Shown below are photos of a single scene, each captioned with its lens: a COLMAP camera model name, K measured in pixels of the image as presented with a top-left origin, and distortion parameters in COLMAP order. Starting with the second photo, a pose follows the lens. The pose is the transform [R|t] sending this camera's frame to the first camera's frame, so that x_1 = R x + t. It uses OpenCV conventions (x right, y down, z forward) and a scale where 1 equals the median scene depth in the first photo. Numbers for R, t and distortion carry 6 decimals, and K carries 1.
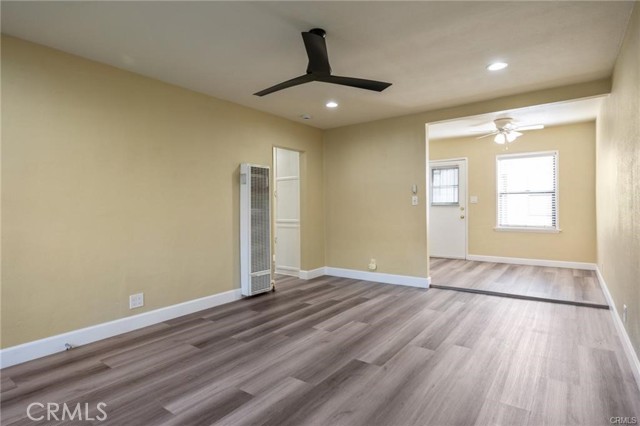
lens RADIAL K [[343.9, 0, 320.0], [0, 343.9, 213.0], [0, 0, 1]] dist [0.000577, 0.000074]
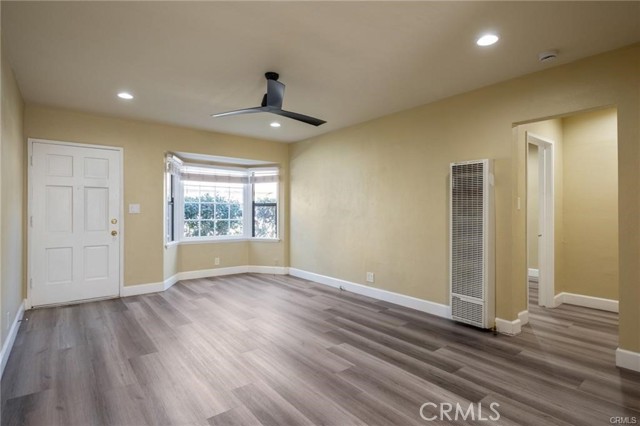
lens RADIAL K [[330.0, 0, 320.0], [0, 330.0, 213.0], [0, 0, 1]] dist [-0.000113, -0.000495]
pose [[-0.260751, 0.016277, -0.965269, 0.815934], [-0.023908, 0.999442, 0.023312, -0.037766], [0.965110, 0.029156, -0.260217, 1.105582]]
